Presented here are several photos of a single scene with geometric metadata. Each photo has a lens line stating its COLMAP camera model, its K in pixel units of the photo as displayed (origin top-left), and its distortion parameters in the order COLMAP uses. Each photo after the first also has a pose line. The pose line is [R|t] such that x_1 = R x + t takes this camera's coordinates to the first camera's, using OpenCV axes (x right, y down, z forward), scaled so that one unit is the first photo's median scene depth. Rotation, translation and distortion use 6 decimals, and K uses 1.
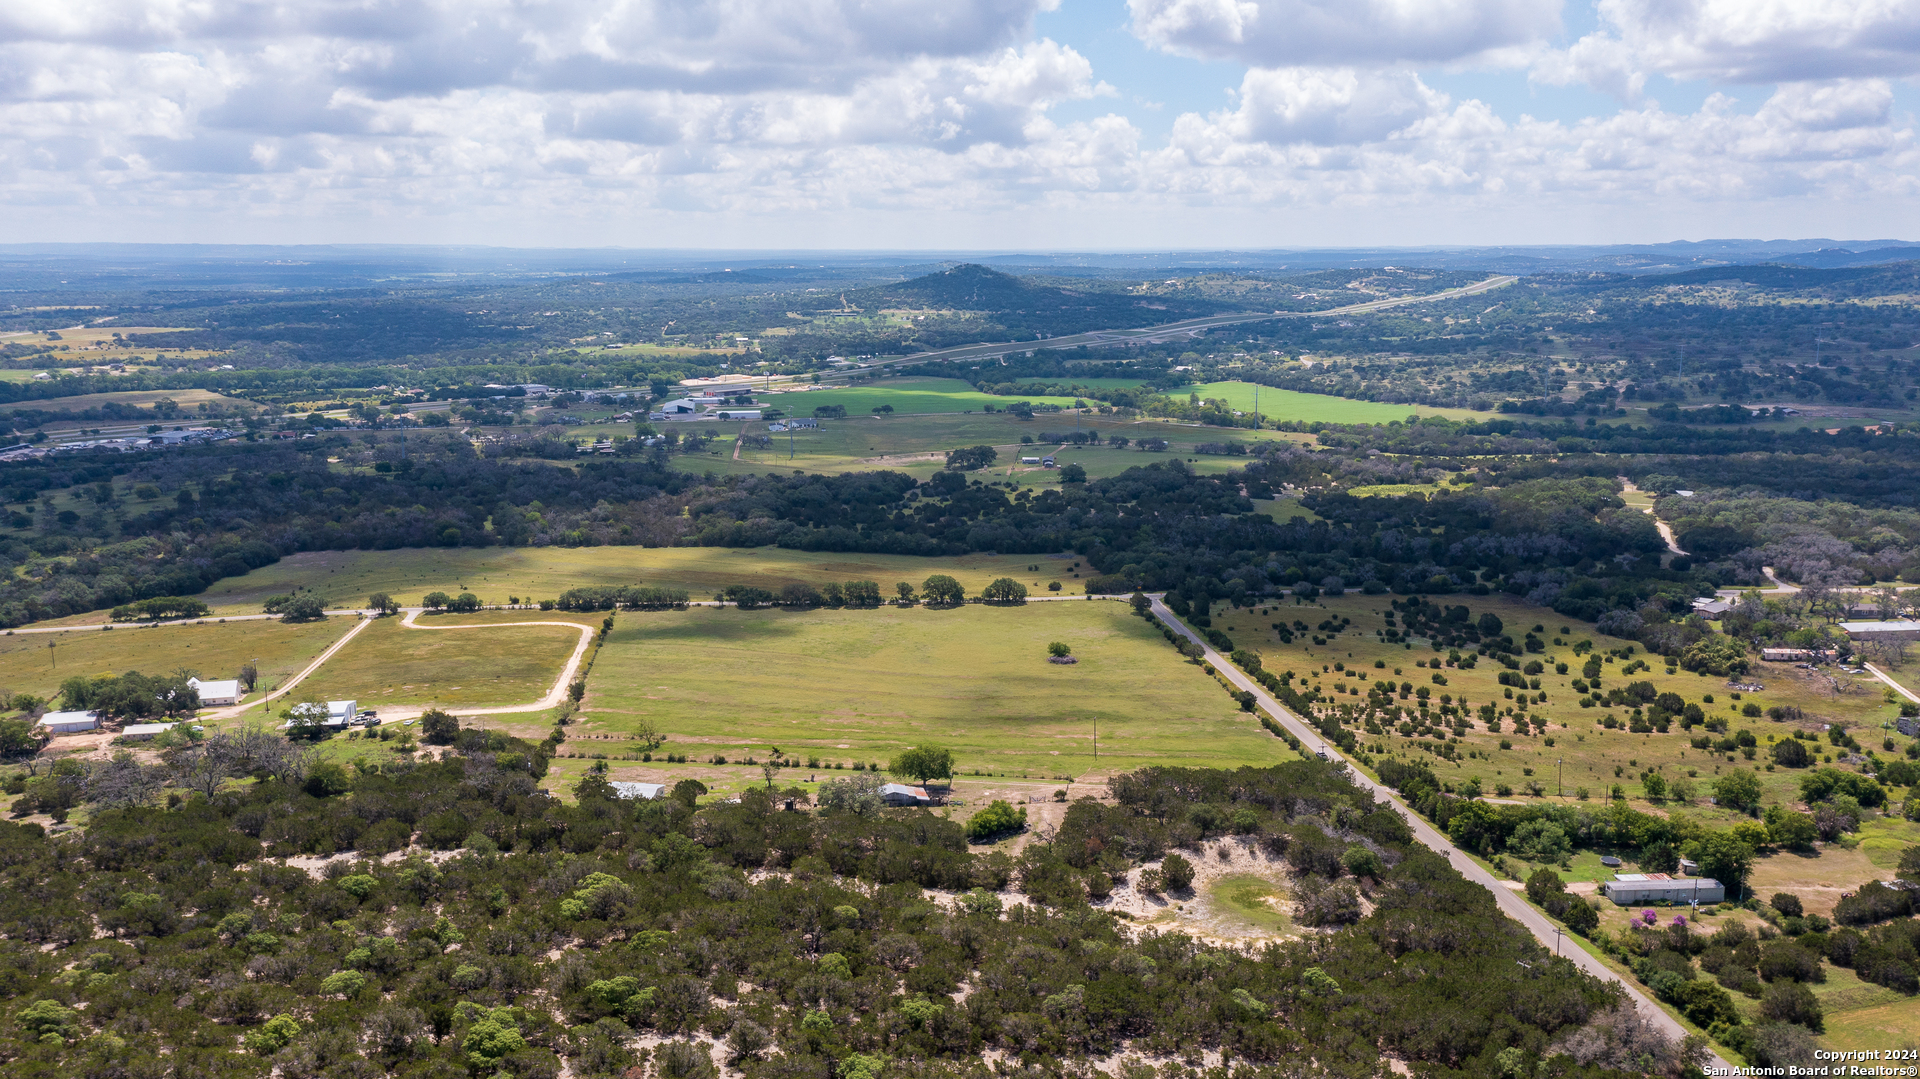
lens RADIAL K [[1524.4, 0, 959.2], [0, 1524.4, 498.9], [0, 0, 1]] dist [-0.015893, 0.042715]
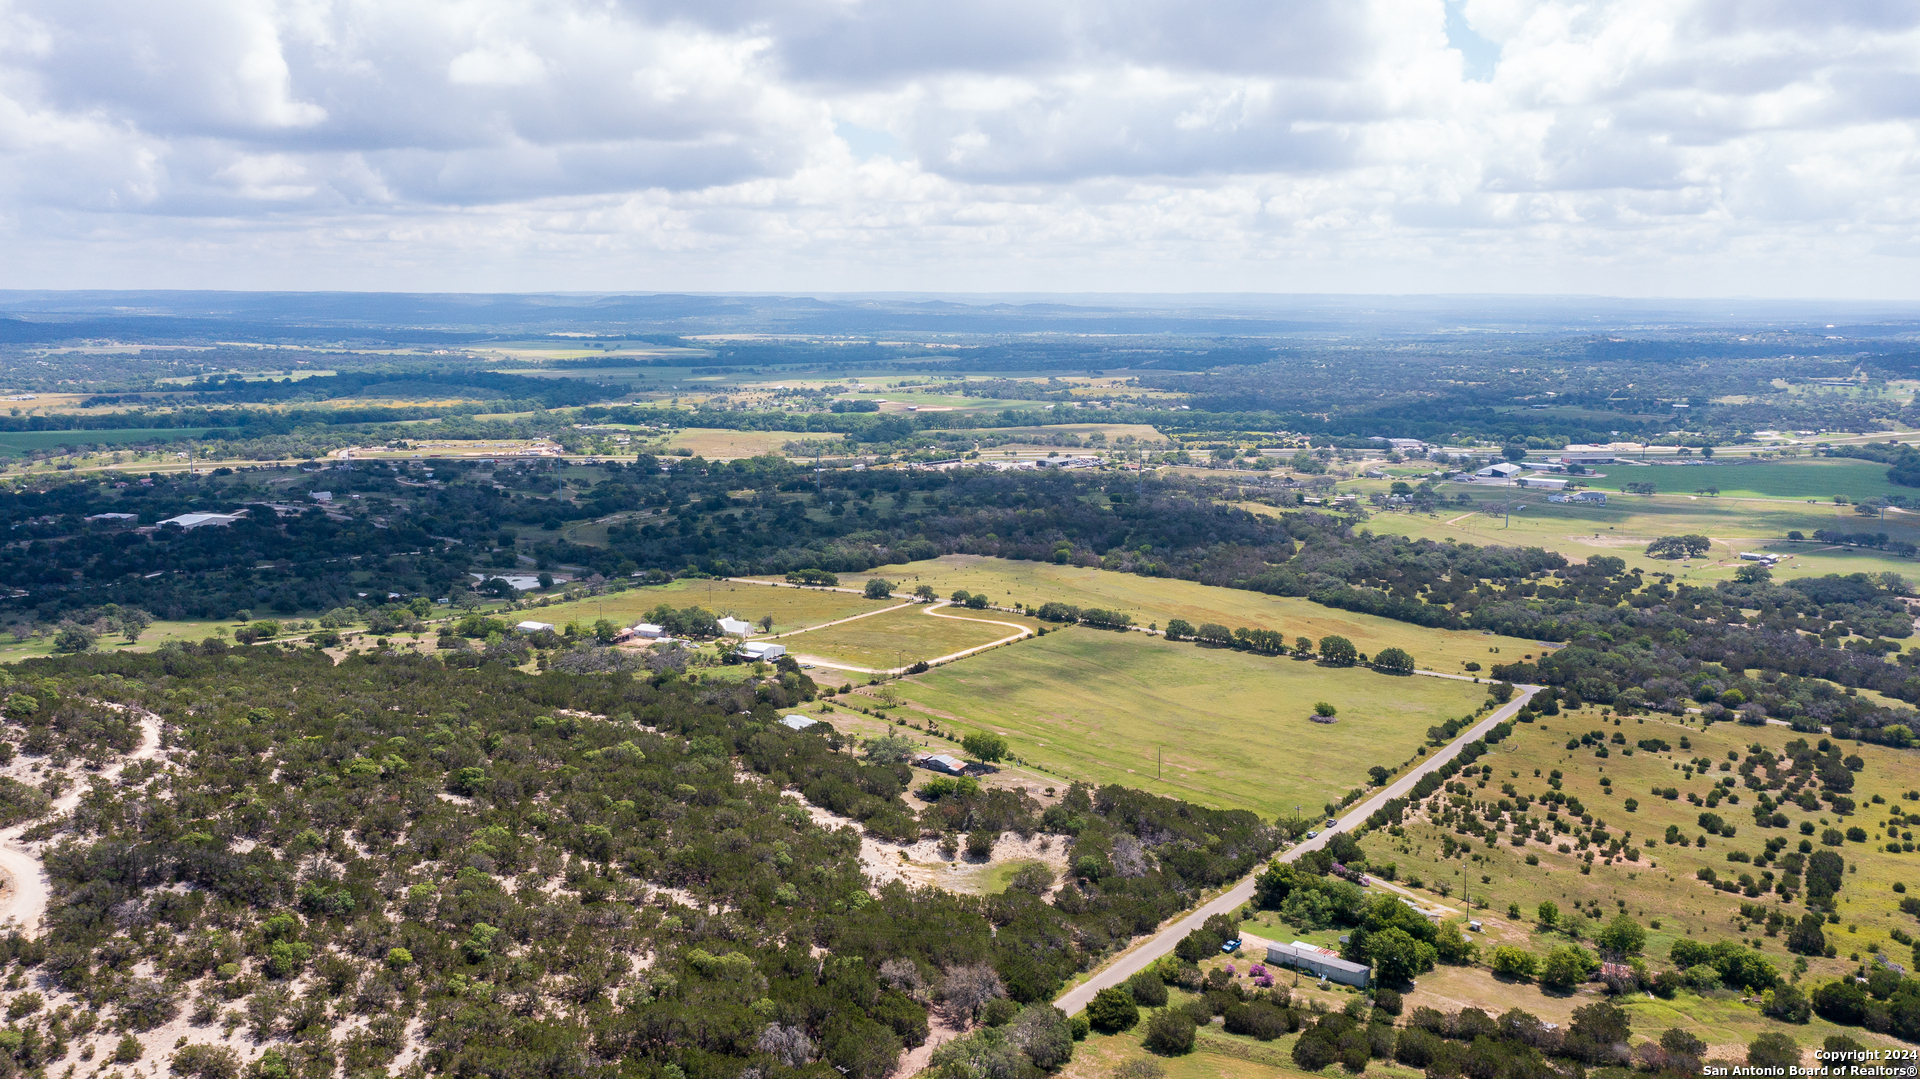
lens RADIAL K [[1515.0, 0, 954.0], [0, 1515.0, 541.1], [0, 0, 1]] dist [-0.011664, 0.048778]
pose [[0.761662, 0.107877, -0.638931, 0.148287], [-0.109737, 0.993276, 0.036888, -0.008739], [0.638614, 0.042018, 0.768379, -0.001894]]
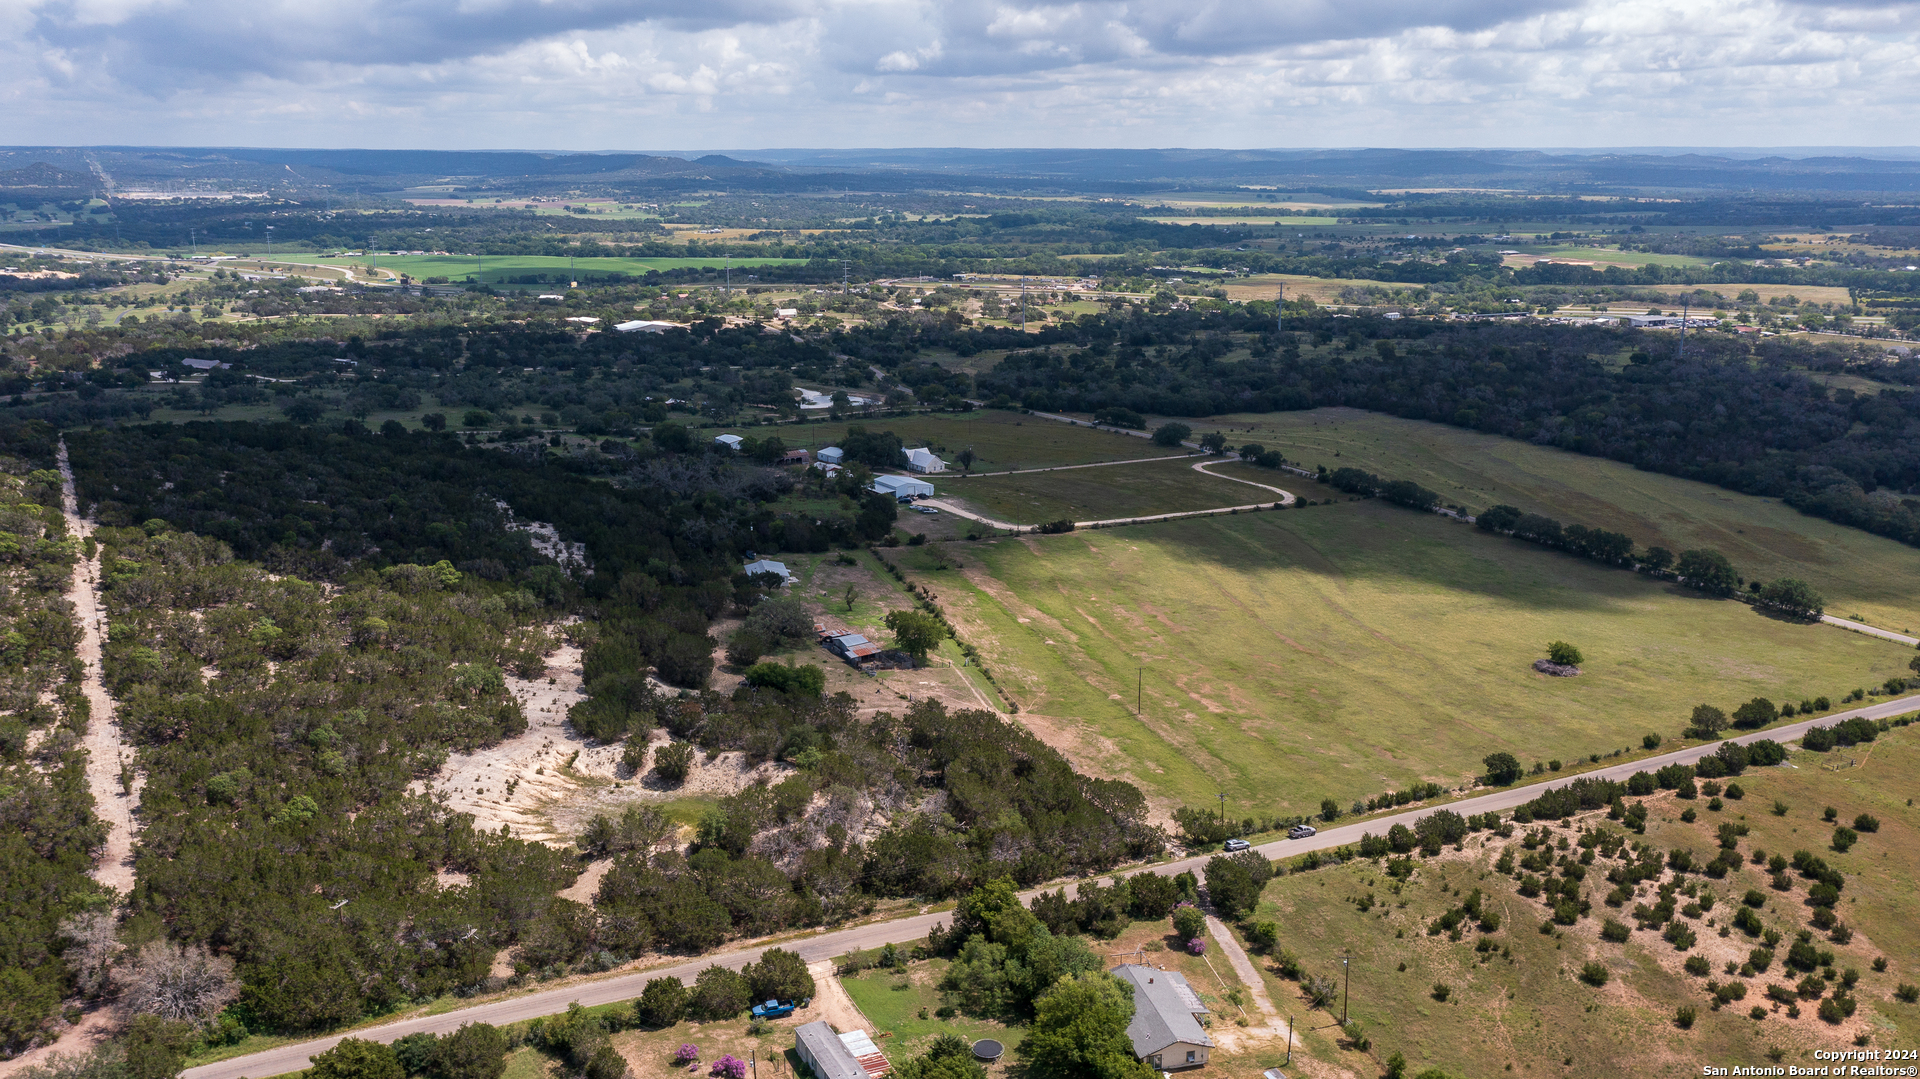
lens RADIAL K [[1511.1, 0, 949.5], [0, 1511.1, 540.1], [0, 0, 1]] dist [-0.004019, 0.005755]
pose [[0.384894, 0.230010, -0.893841, 0.153201], [-0.150602, 0.971121, 0.185047, -0.010052], [0.910591, 0.063391, 0.408419, 0.126040]]
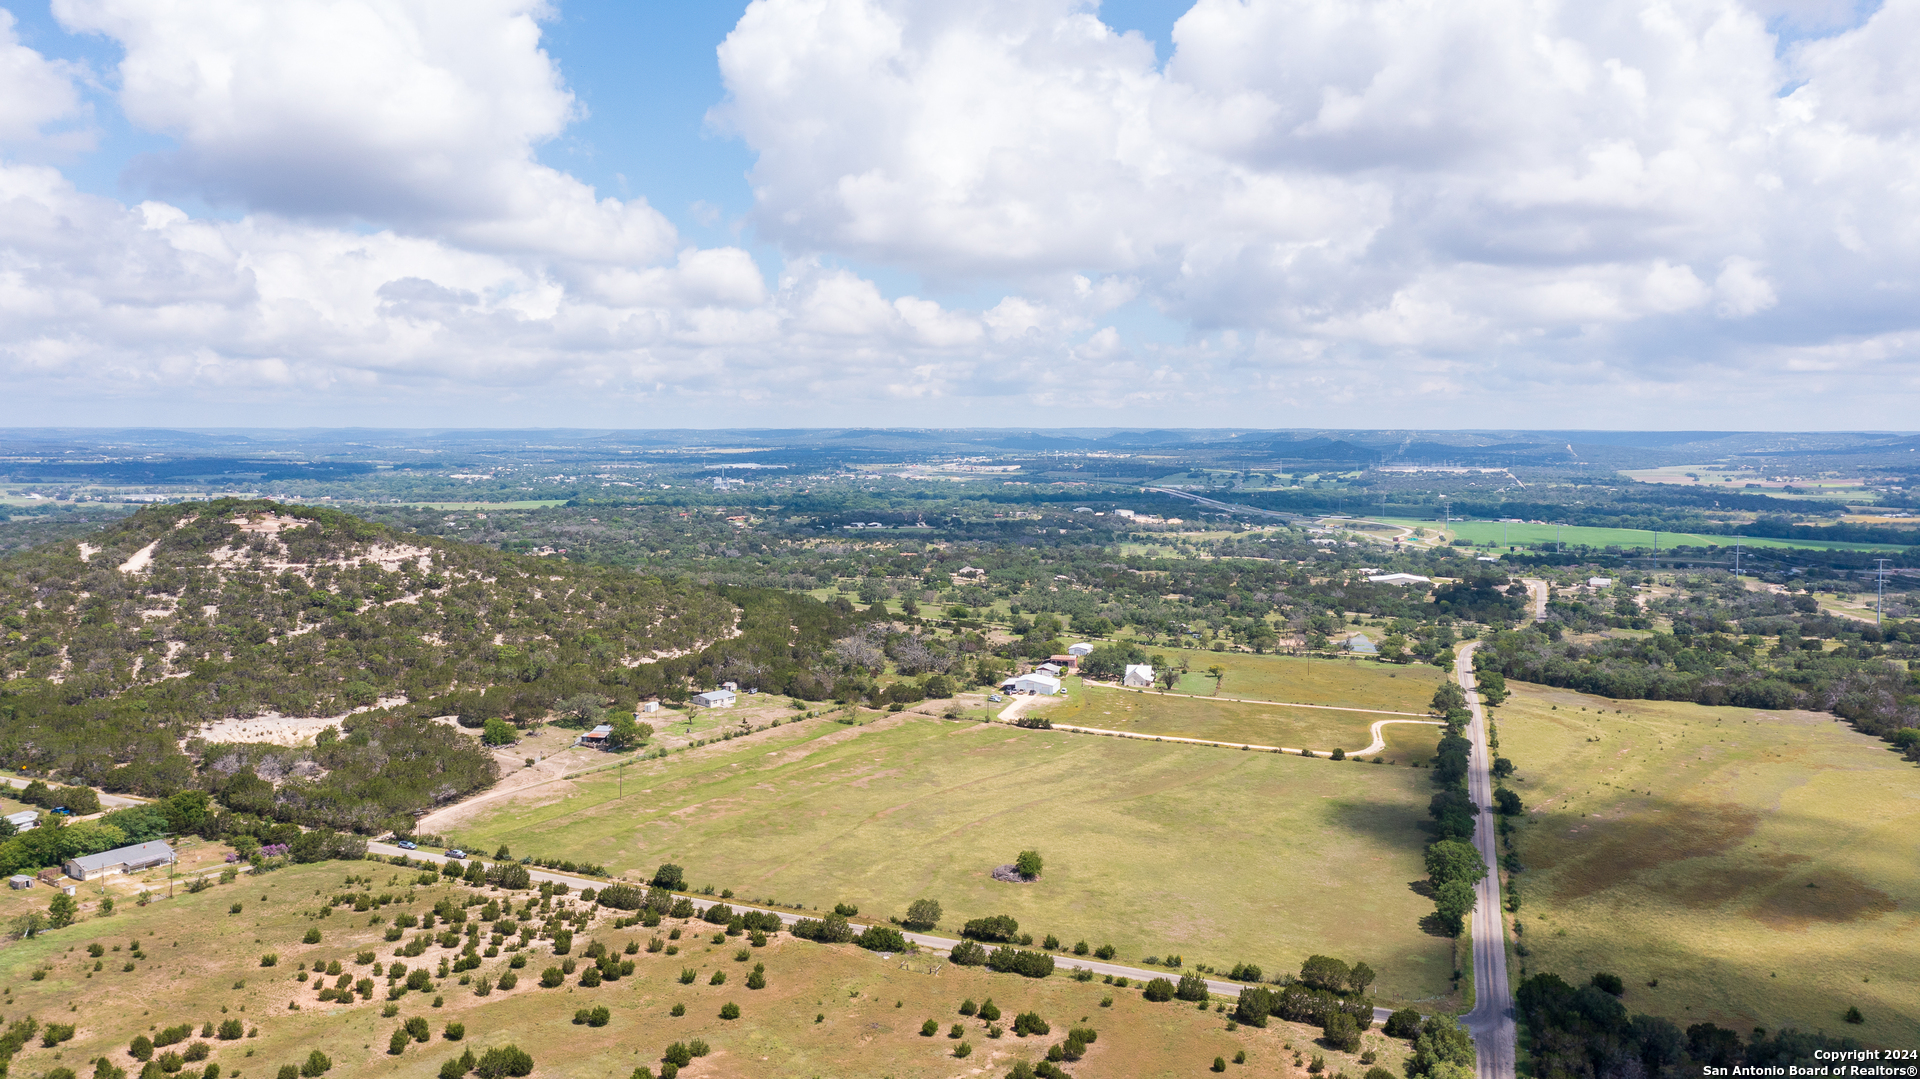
lens RADIAL K [[1496.9, 0, 960.0], [0, 1496.9, 539.5], [0, 0, 1]] dist [-0.005939, 0.047156]
pose [[-0.429105, 0.064095, -0.900978, 0.189028], [-0.151267, 0.978293, 0.141638, -0.038604], [0.890498, 0.197066, -0.410095, 0.335986]]
